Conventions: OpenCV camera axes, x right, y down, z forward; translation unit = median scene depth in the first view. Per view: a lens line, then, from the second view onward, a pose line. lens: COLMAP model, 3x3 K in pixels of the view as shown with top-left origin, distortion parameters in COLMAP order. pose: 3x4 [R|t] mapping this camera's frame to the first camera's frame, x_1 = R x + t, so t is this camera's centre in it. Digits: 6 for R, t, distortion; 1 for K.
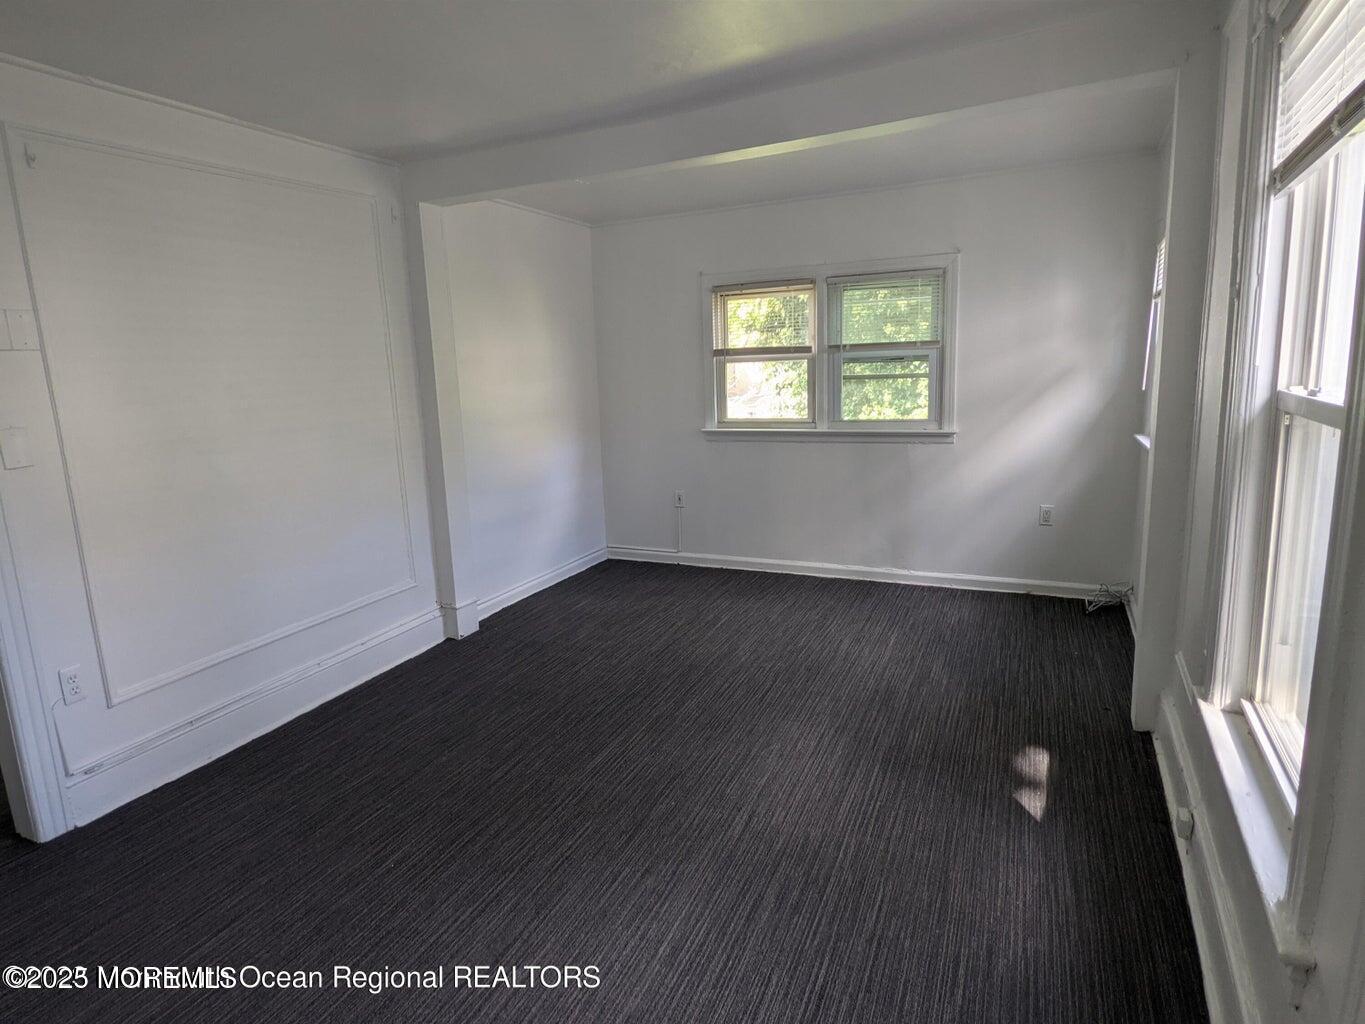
lens RADIAL K [[789.6, 0, 669.6], [0, 789.6, 509.9], [0, 0, 1]] dist [-0.000505, -0.000673]
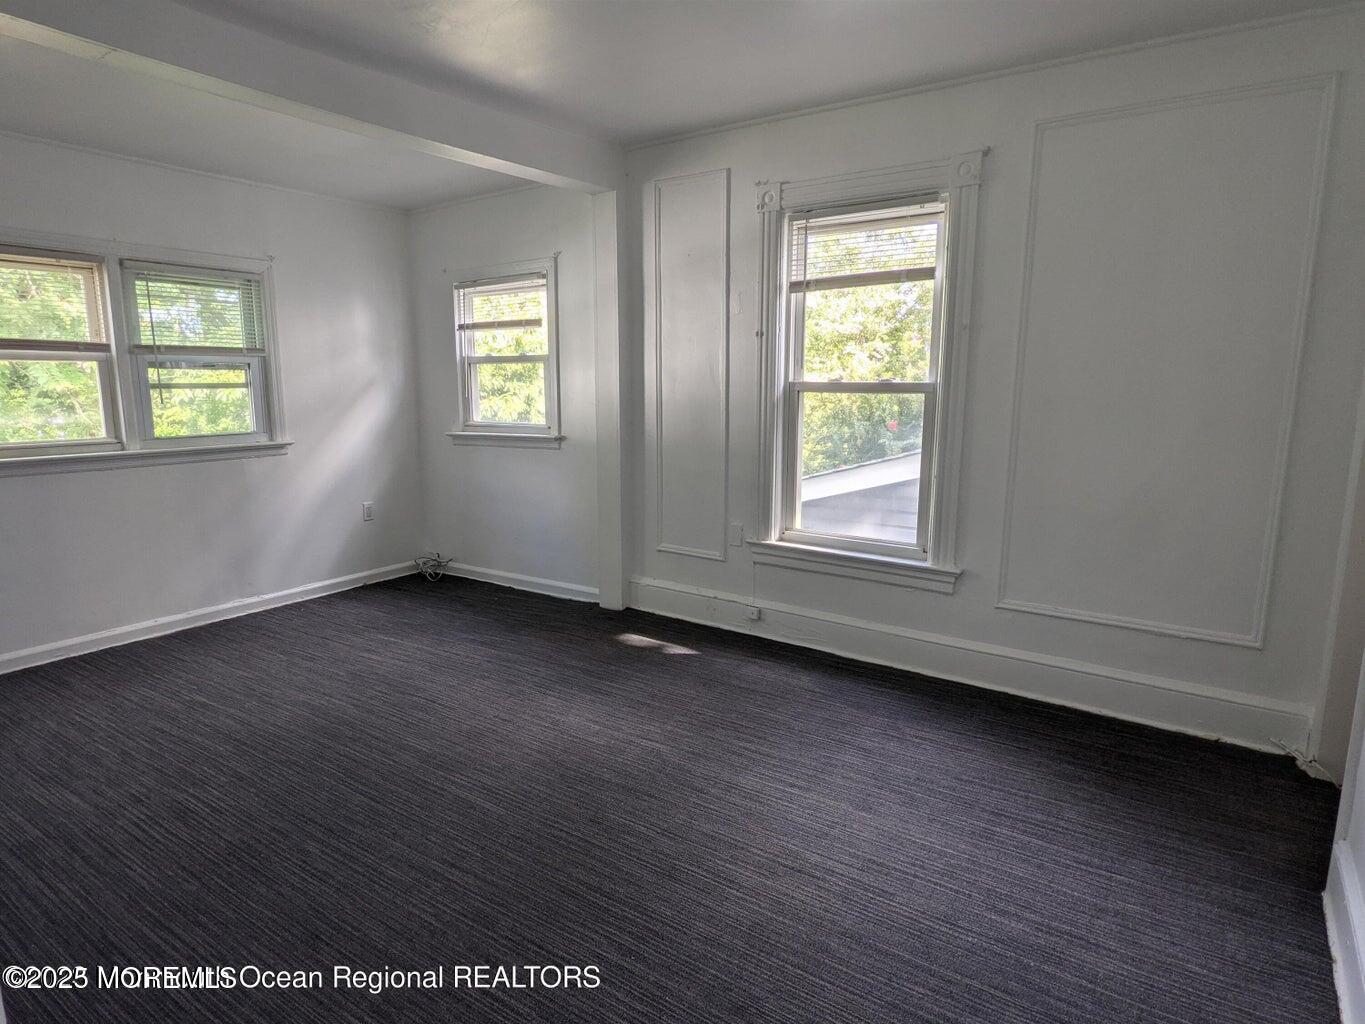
lens RADIAL K [[789.6, 0, 669.6], [0, 789.6, 509.9], [0, 0, 1]] dist [-0.000505, -0.000673]
pose [[0.138276, -0.127535, 0.982148, -0.549823], [0.176179, 0.979025, 0.102325, -0.033244], [-0.974598, 0.158885, 0.157845, 0.394130]]
